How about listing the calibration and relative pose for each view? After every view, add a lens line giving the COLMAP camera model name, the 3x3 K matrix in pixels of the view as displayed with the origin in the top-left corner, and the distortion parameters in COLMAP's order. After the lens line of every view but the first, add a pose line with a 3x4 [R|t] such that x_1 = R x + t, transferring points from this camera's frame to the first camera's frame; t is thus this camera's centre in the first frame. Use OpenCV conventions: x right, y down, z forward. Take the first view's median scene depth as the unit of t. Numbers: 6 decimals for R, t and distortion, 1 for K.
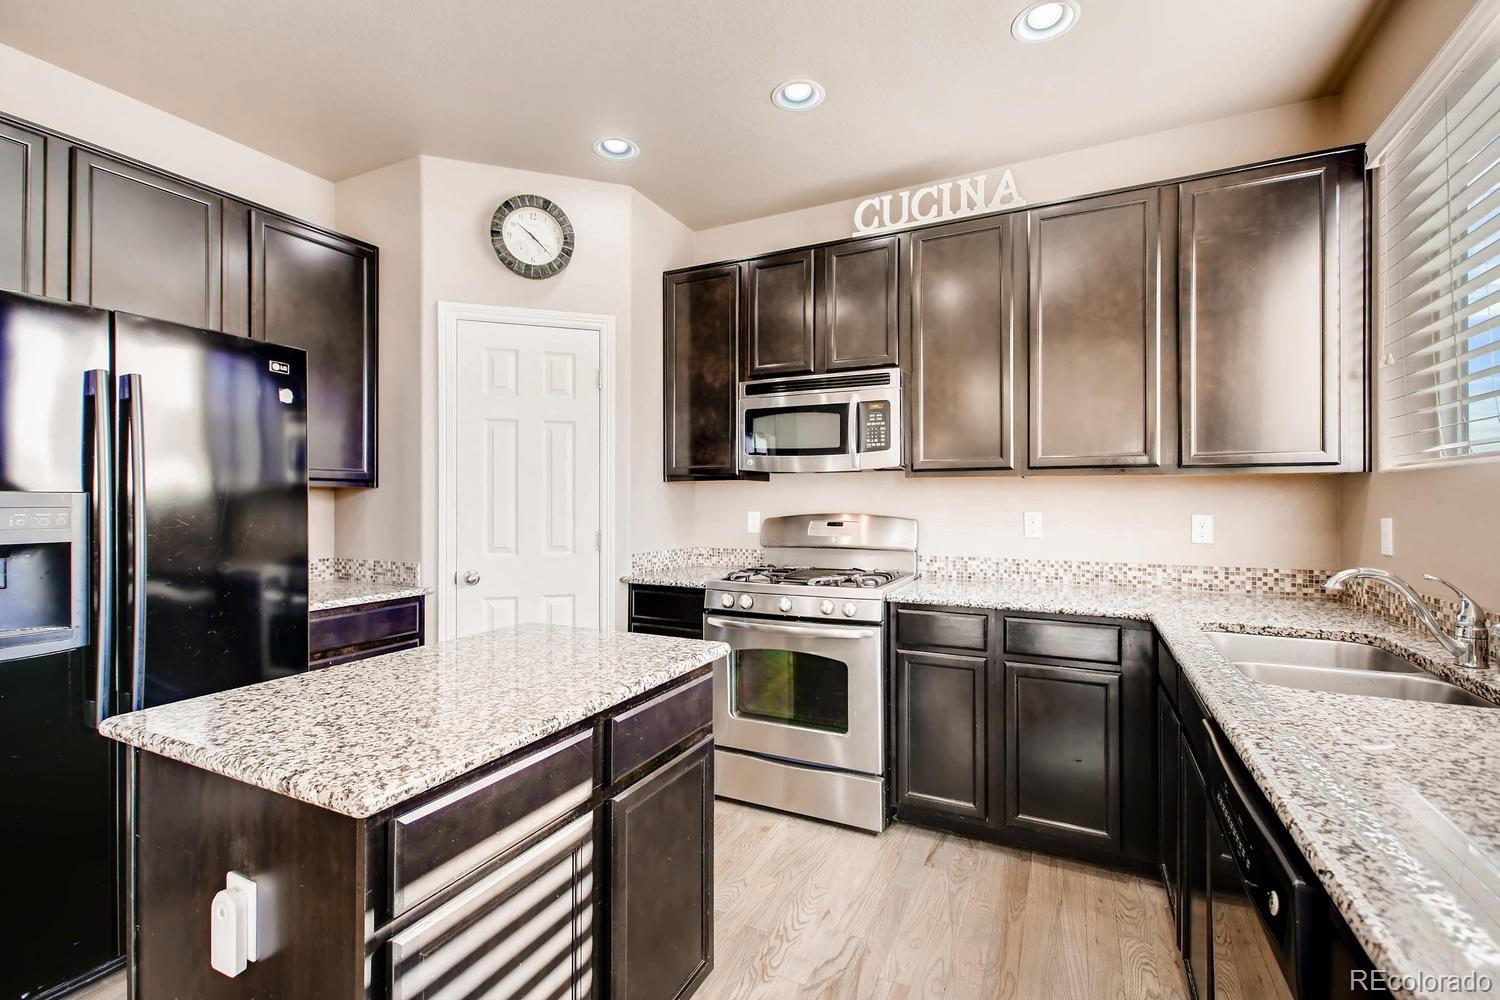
lens RADIAL K [[660.6, 0, 746.6], [0, 660.6, 499.0], [0, 0, 1]] dist [0.006618, 0.000465]
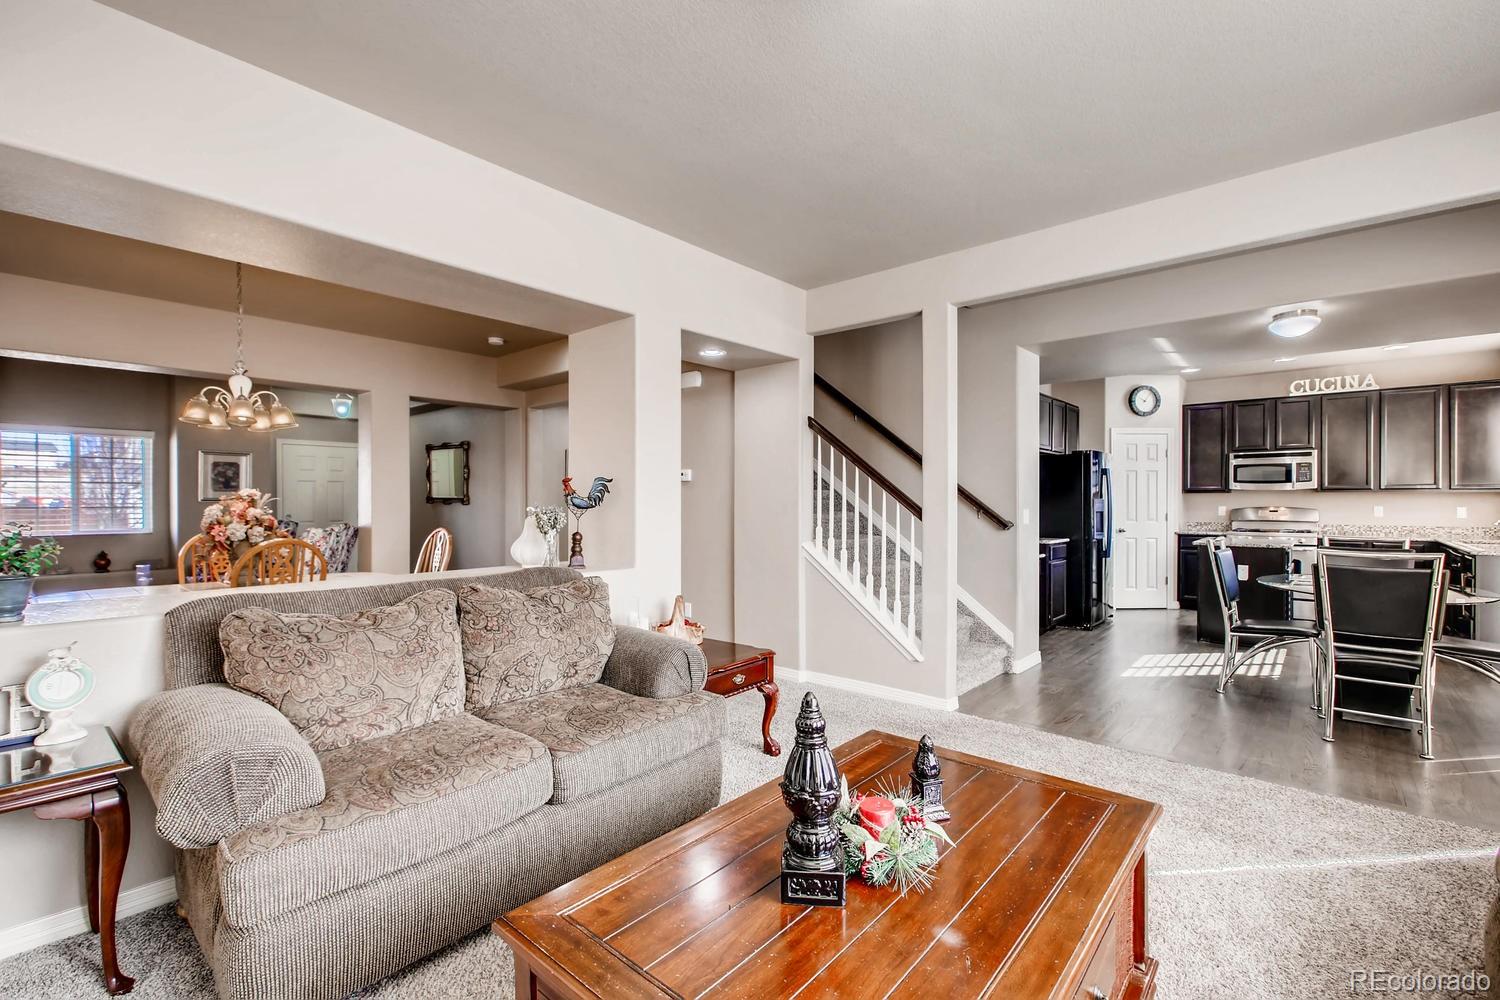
lens RADIAL K [[659.4, 0, 740.4], [0, 659.4, 503.7], [0, 0, 1]] dist [0.024360, -0.011437]
pose [[0.965732, 0.001846, -0.259537, -1.244178], [-0.001124, 0.999995, 0.002931, 0.006902], [0.259541, -0.002538, 0.965729, -2.065878]]
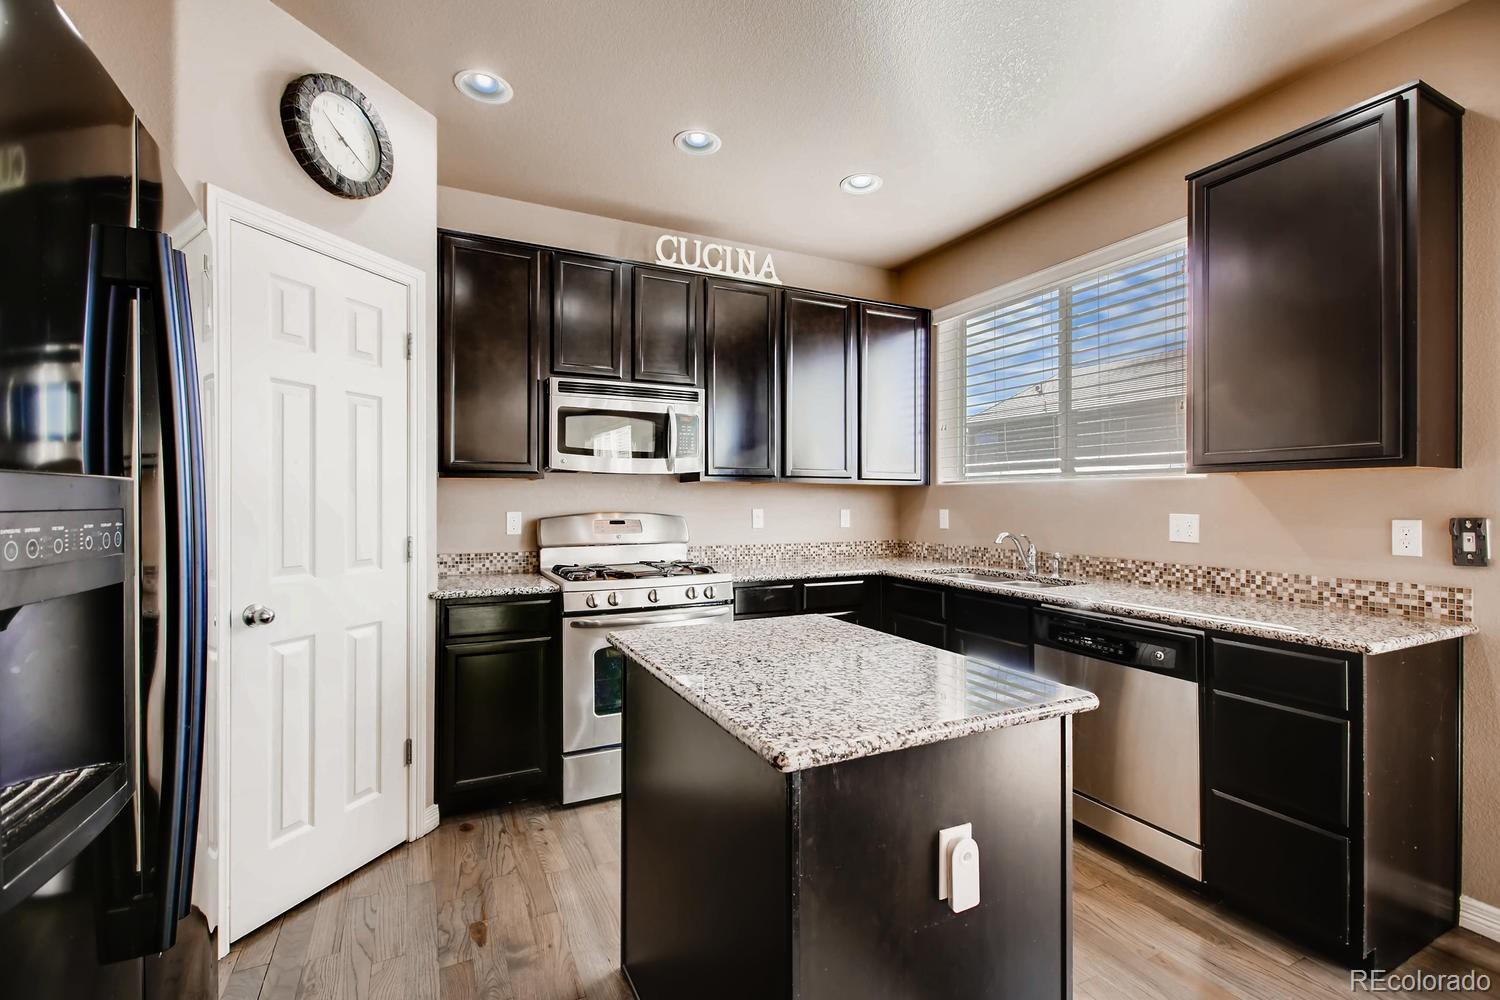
lens RADIAL K [[660.6, 0, 746.6], [0, 660.6, 499.0], [0, 0, 1]] dist [0.006618, 0.000465]
pose [[0.610688, 0.003176, 0.791865, -0.657214], [-0.001595, 0.999995, -0.002781, 0.003505], [-0.791870, 0.000436, 0.610690, 0.207124]]
